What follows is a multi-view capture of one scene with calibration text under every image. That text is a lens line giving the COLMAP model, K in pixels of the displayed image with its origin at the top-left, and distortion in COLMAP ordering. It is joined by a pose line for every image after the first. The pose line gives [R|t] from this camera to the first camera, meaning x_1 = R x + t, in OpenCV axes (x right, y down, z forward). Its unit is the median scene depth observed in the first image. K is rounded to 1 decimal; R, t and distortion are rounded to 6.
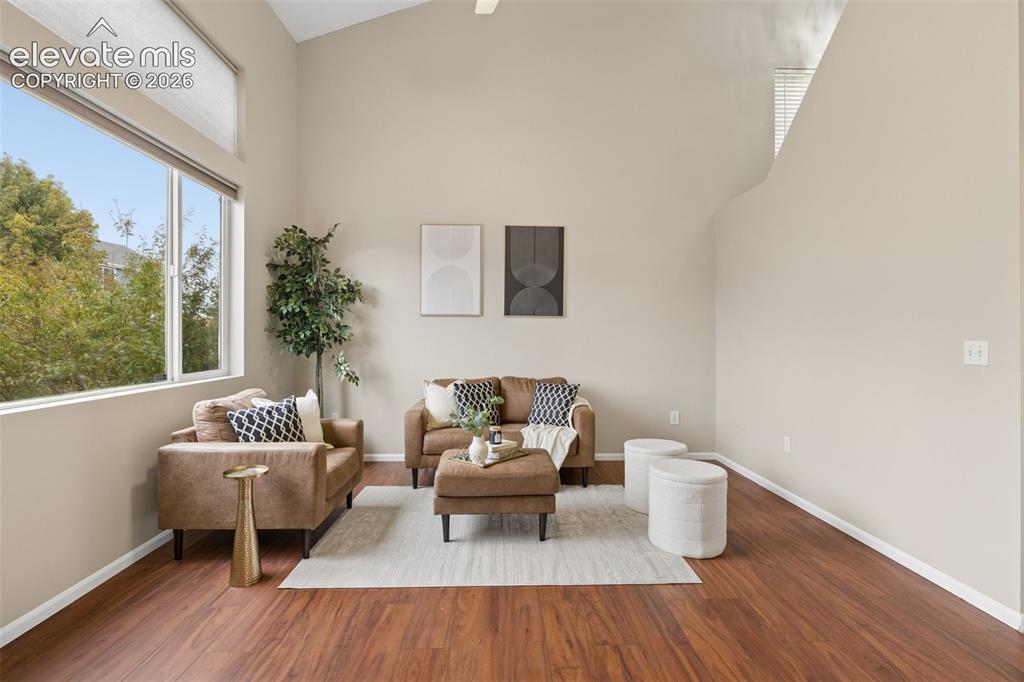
lens RADIAL K [[484.7, 0, 511.8], [0, 484.7, 336.2], [0, 0, 1]] dist [-0.000631, 0.000161]
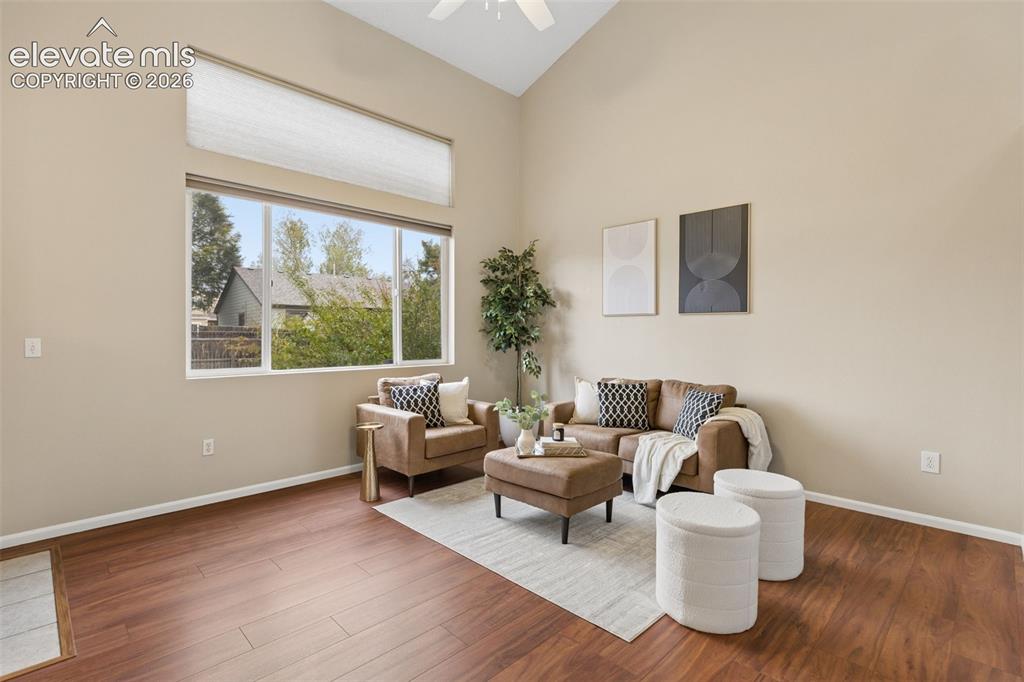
lens RADIAL K [[471.6, 0, 517.4], [0, 471.6, 338.1], [0, 0, 1]] dist [0.000377, -0.000147]
pose [[0.692008, 0.005055, -0.721872, 0.549036], [-0.002026, 0.999985, 0.005060, -0.000028], [0.721887, -0.002040, 0.692008, 0.215504]]
